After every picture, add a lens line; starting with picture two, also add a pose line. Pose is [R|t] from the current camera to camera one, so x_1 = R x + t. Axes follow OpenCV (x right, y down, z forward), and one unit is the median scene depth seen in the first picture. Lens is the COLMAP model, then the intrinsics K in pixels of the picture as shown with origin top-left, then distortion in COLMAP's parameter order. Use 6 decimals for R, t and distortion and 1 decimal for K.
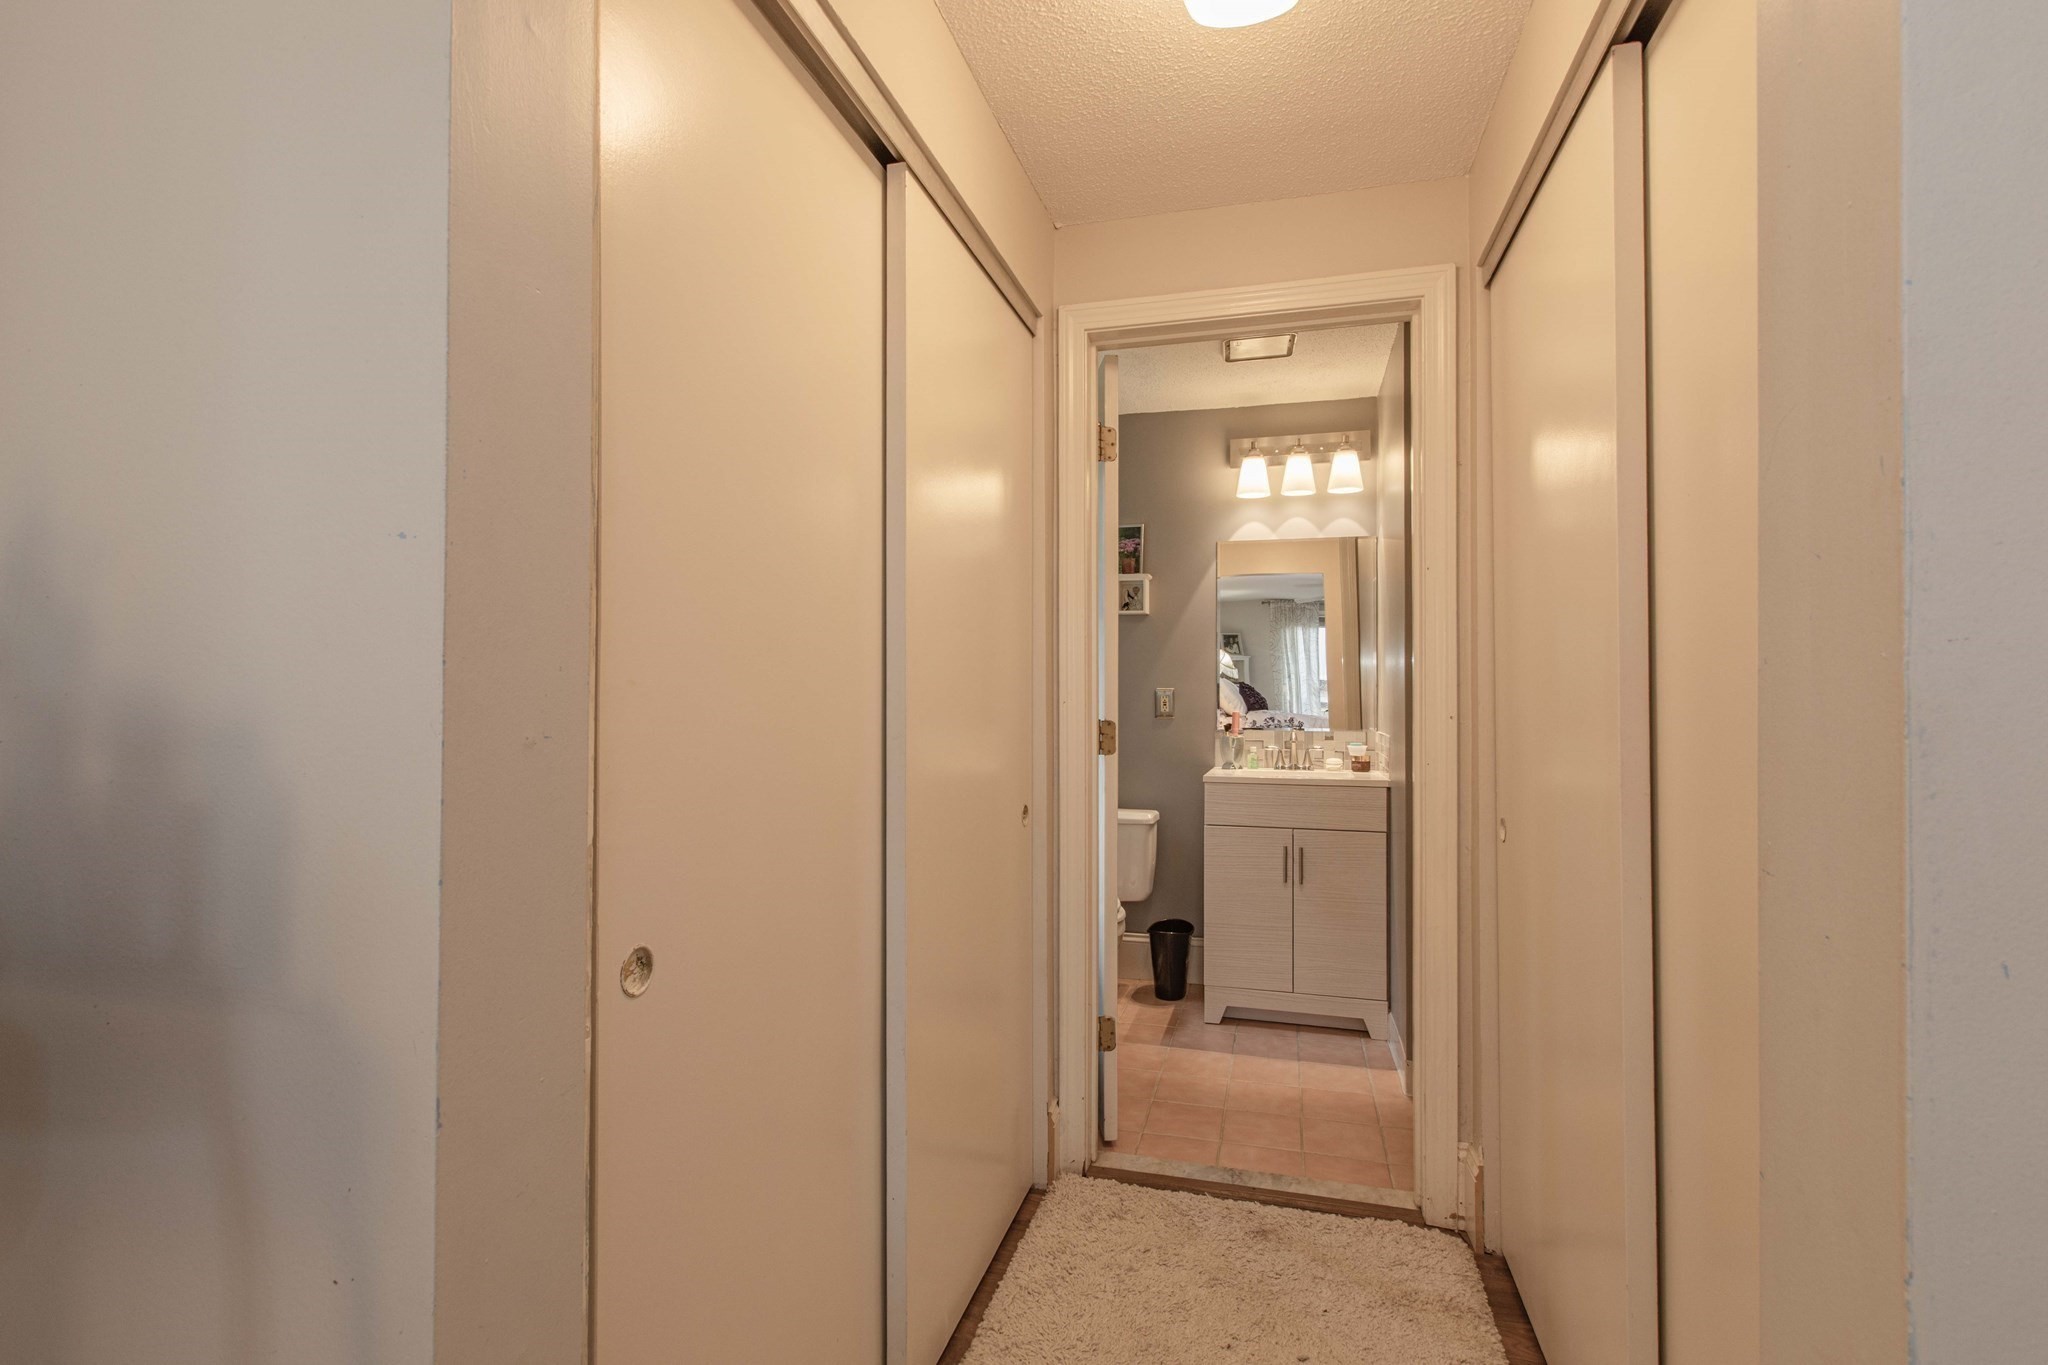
lens RADIAL K [[930.3, 0, 1027.7], [0, 930.3, 684.4], [0, 0, 1]] dist [0.001389, 0.000708]
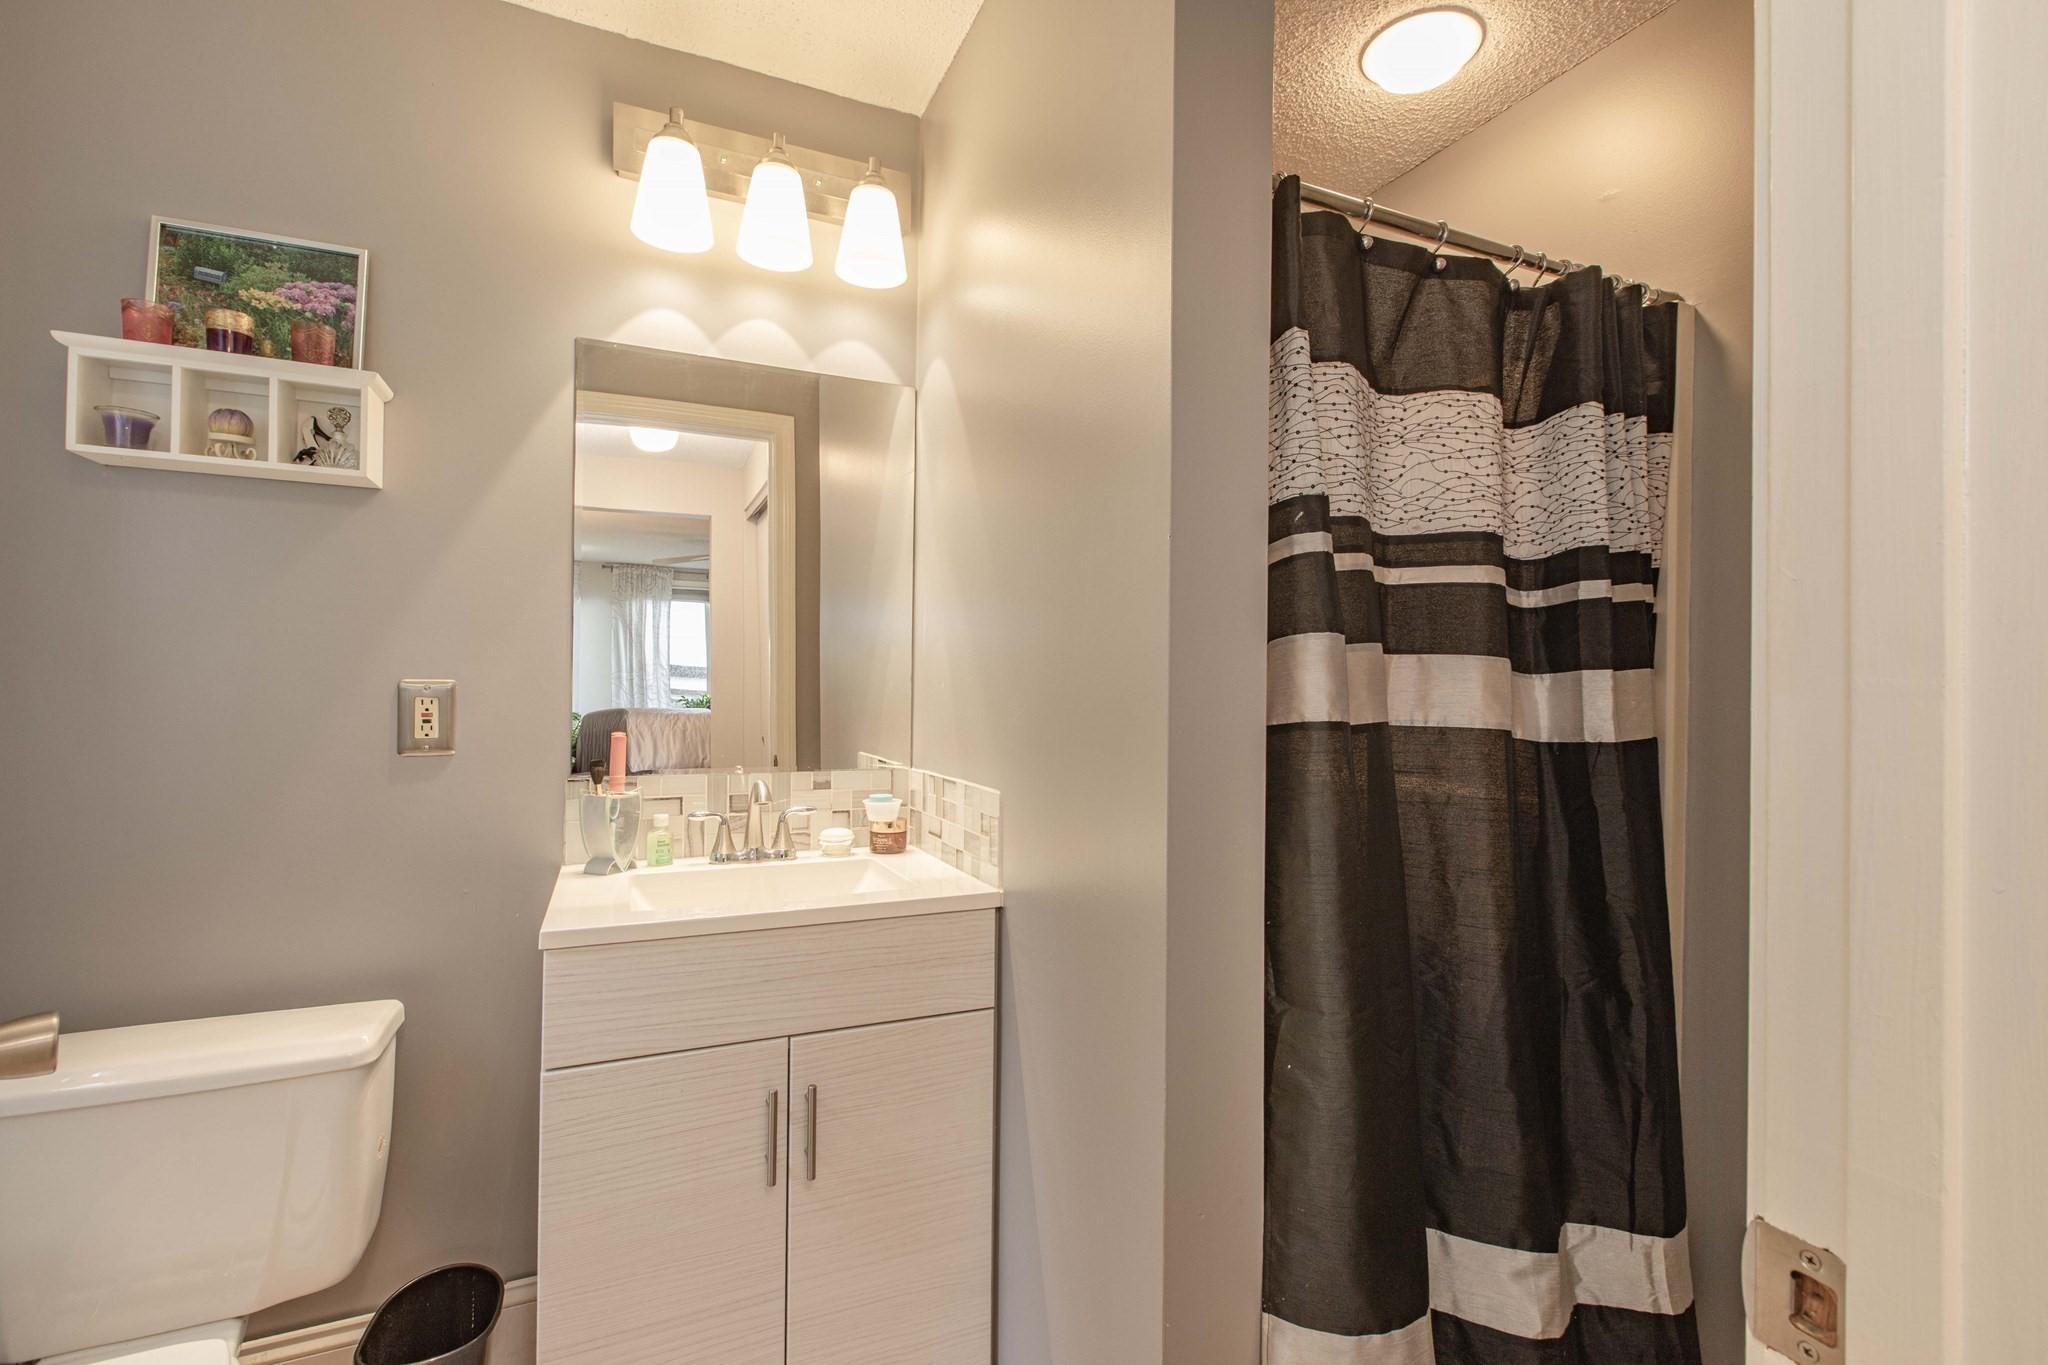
lens RADIAL K [[930.3, 0, 1034.6], [0, 930.3, 675.9], [0, 0, 1]] dist [0.001389, 0.000708]
pose [[0.768771, 0.010530, 0.639438, 0.096071], [-0.016135, 0.999866, 0.002933, -0.002393], [-0.639321, -0.012572, 0.768837, 0.548877]]
